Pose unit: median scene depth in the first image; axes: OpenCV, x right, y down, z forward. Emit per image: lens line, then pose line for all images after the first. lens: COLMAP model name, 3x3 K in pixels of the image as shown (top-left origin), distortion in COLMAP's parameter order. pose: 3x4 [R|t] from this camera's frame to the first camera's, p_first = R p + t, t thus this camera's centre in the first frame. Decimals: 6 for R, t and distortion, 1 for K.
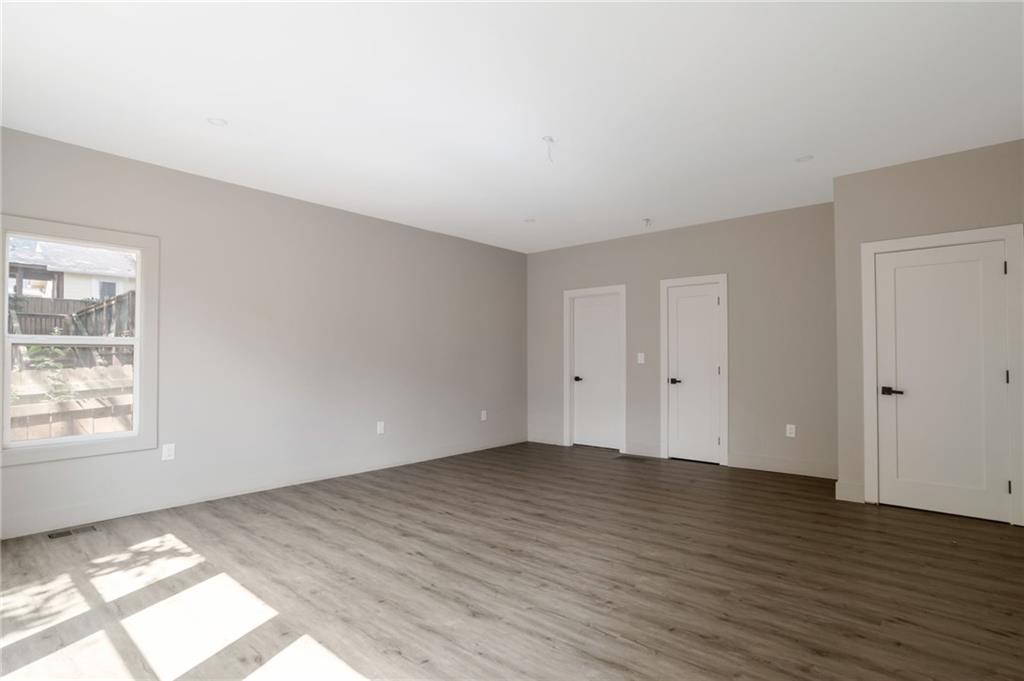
lens RADIAL K [[520.2, 0, 513.0], [0, 520.2, 344.0], [0, 0, 1]] dist [-0.058979, 0.033938]
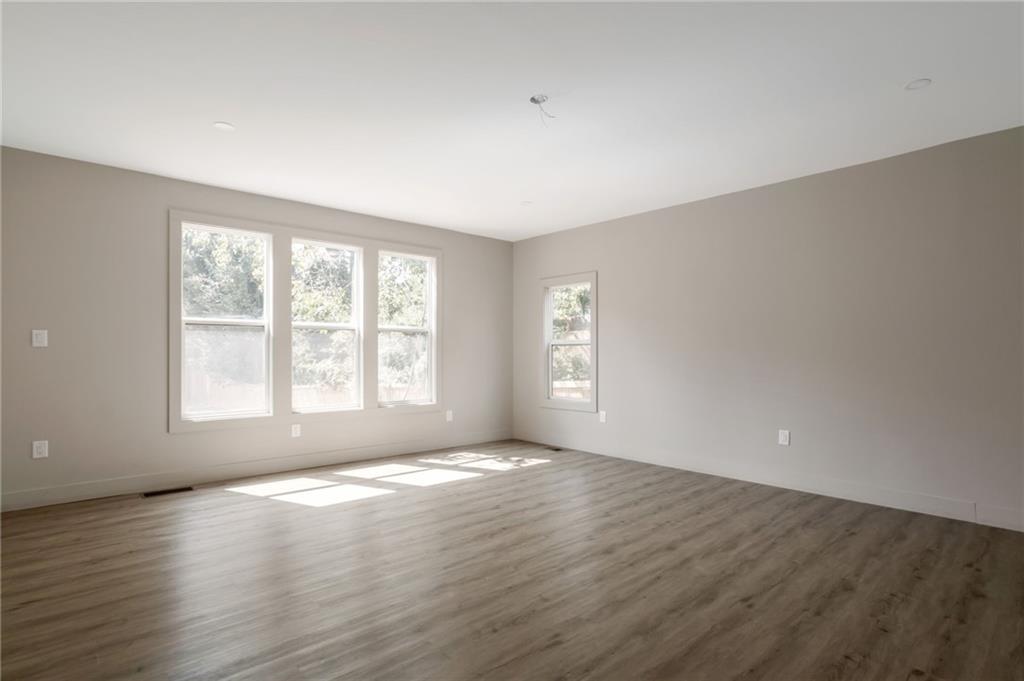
lens RADIAL K [[520.2, 0, 513.0], [0, 520.2, 344.0], [0, 0, 1]] dist [-0.058979, 0.033938]
pose [[-0.121580, -0.010667, -0.992524, 1.053657], [0.022324, 0.999660, -0.013478, 0.030362], [0.992331, -0.023796, -0.121301, 1.196830]]
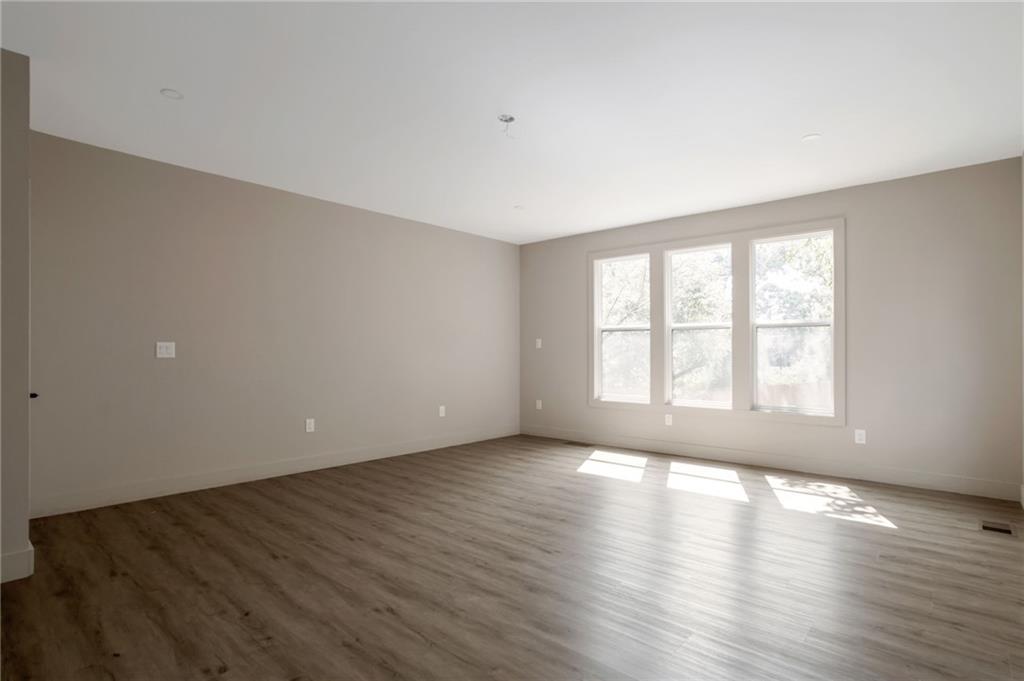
lens RADIAL K [[520.2, 0, 513.0], [0, 520.2, 344.0], [0, 0, 1]] dist [-0.058979, 0.033938]
pose [[-0.999796, 0.006249, 0.019204, 0.046466], [0.005511, 0.999253, -0.038263, 0.062249], [-0.019429, -0.038149, -0.999083, 2.190030]]
